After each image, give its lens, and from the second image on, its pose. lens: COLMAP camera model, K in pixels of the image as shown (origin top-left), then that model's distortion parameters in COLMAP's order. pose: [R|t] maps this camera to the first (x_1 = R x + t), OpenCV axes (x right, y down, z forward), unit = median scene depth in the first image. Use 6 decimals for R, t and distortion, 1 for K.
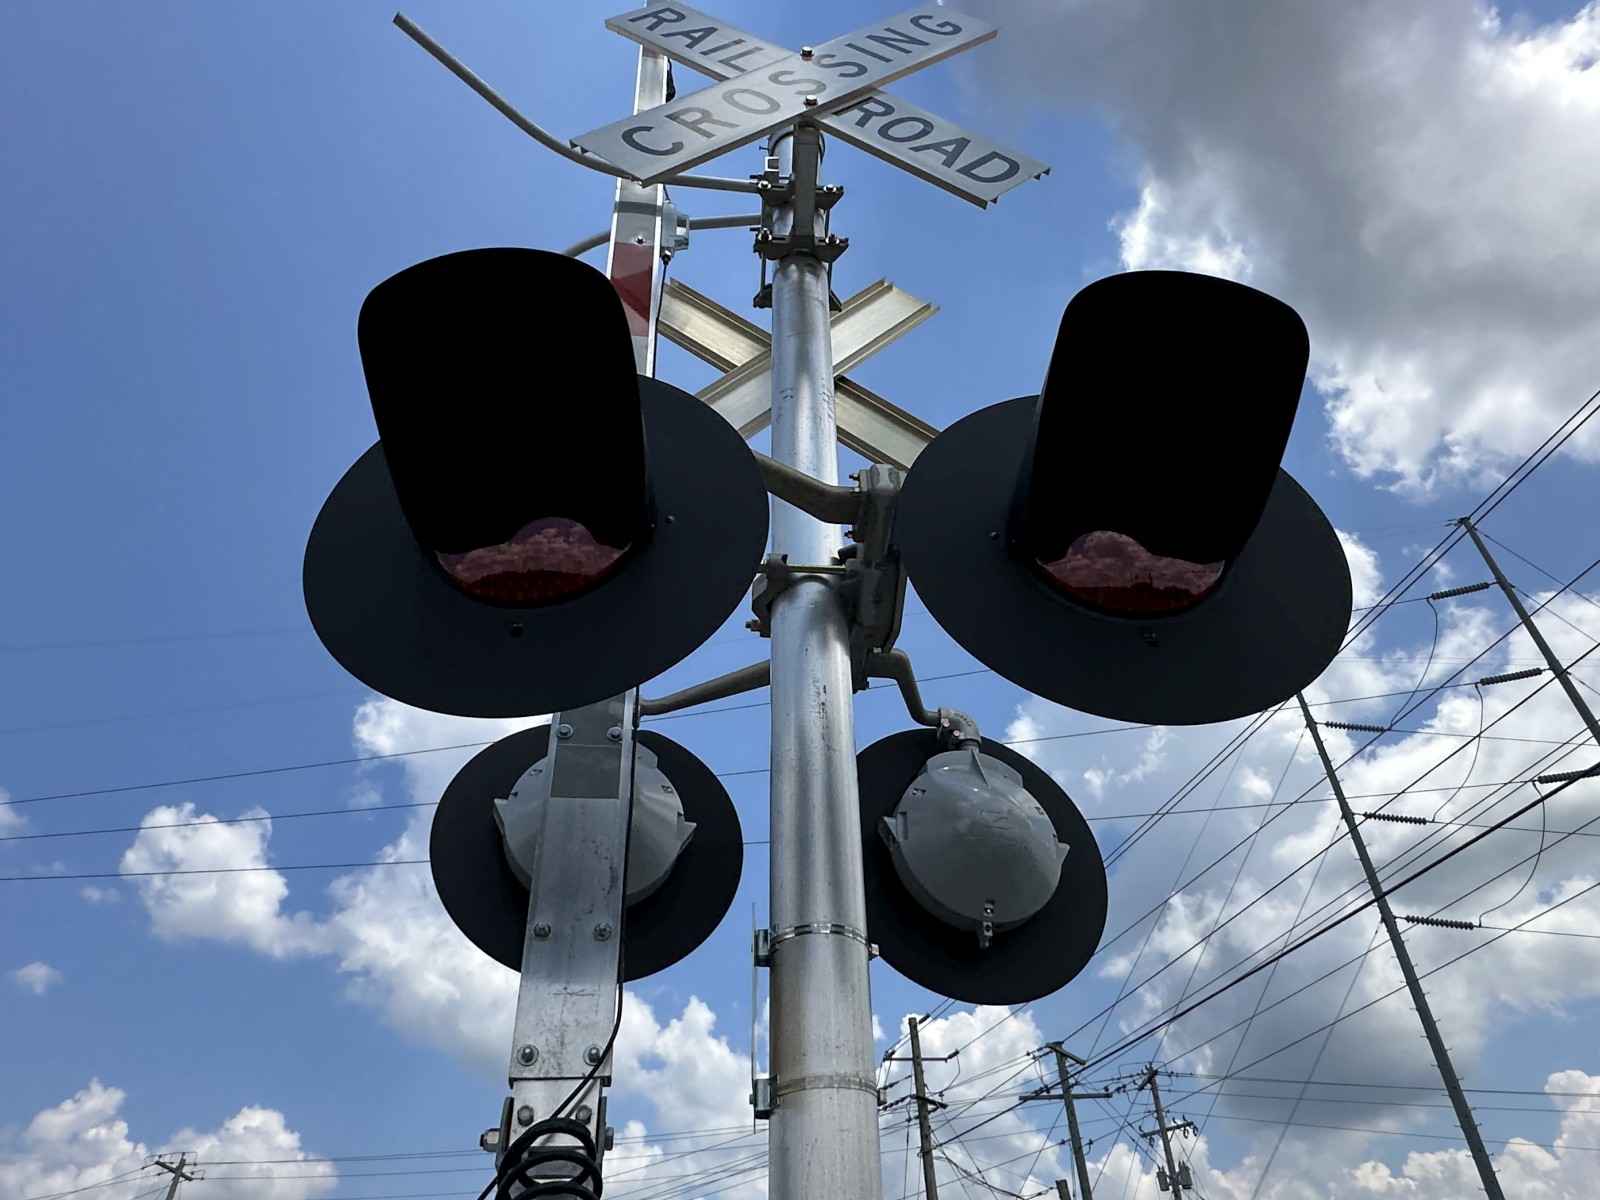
lens RADIAL K [[997.8, 0, 788.8], [0, 997.8, 604.4], [0, 0, 1]] dist [-0.022294, 0.014269]
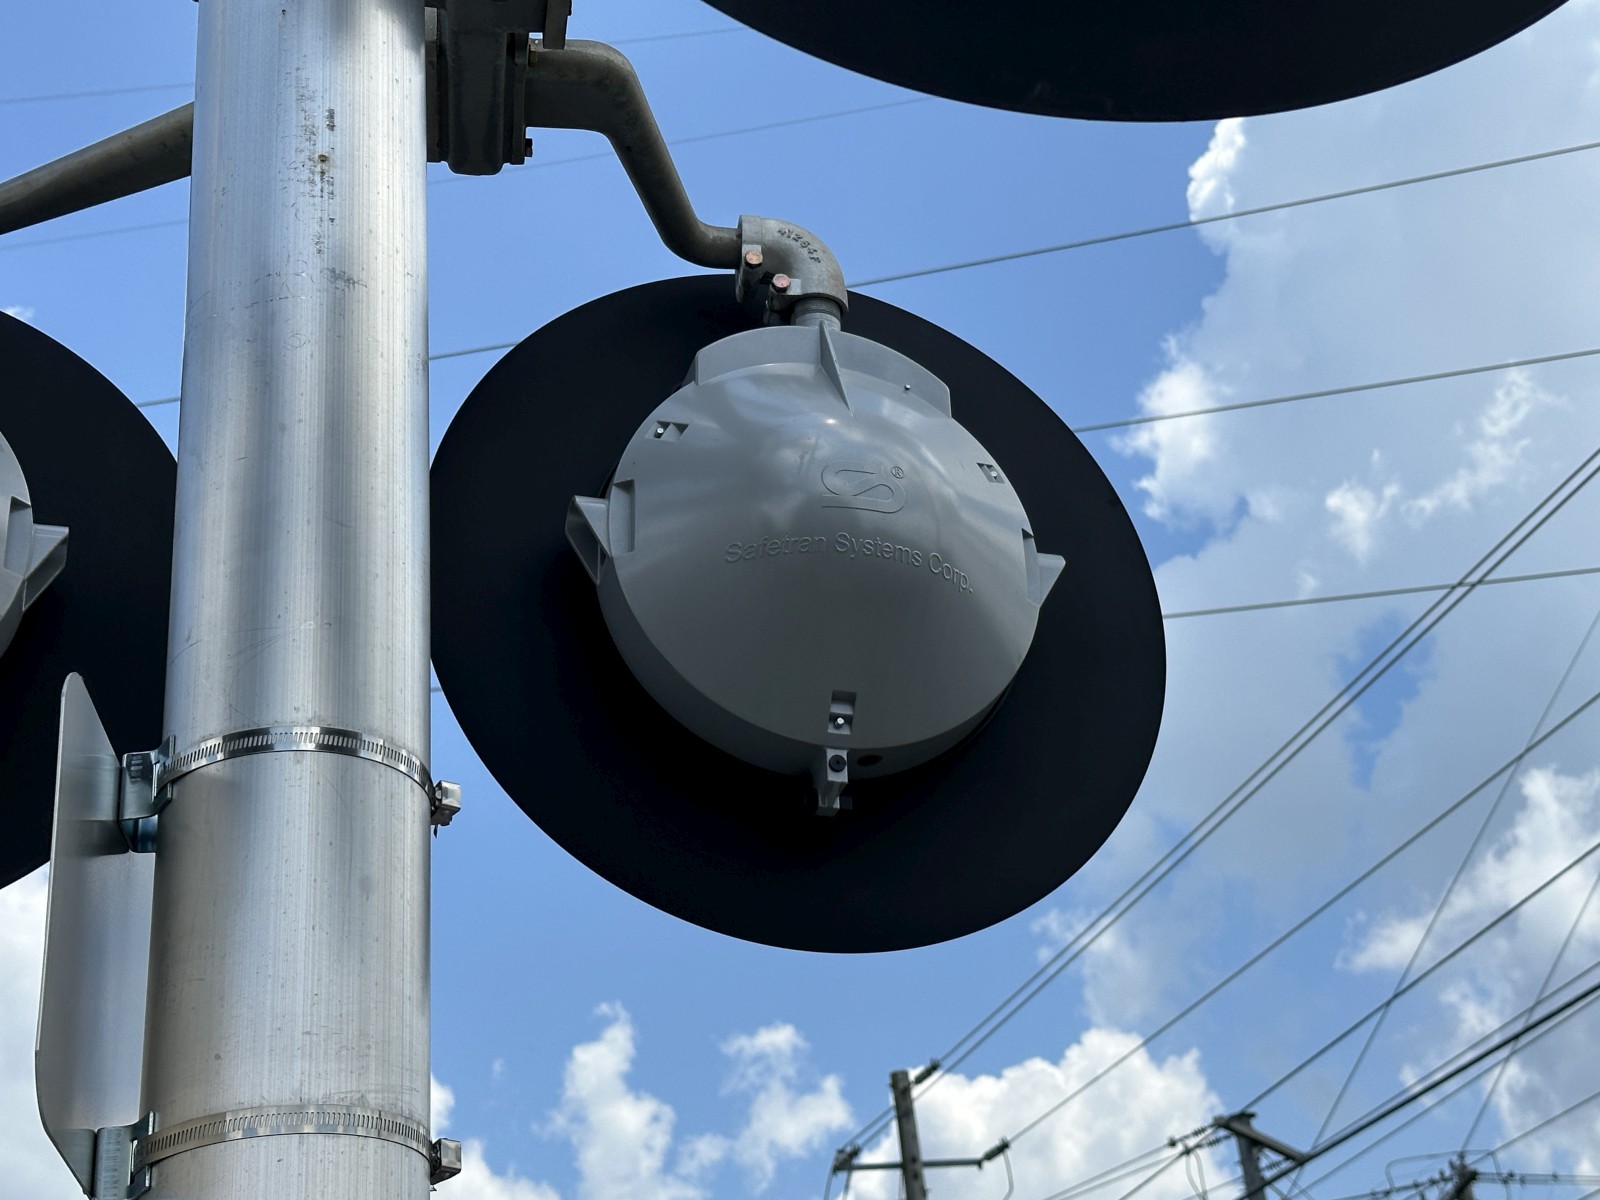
lens RADIAL K [[2478.6, 0, 768.6], [0, 2478.6, 586.2], [0, 0, 1]] dist [0.114077, 0.000000]
pose [[0.997530, -0.033713, 0.061619, 0.101397], [0.021149, 0.980734, 0.194200, 0.059856], [-0.066979, -0.192417, 0.979025, 0.057275]]
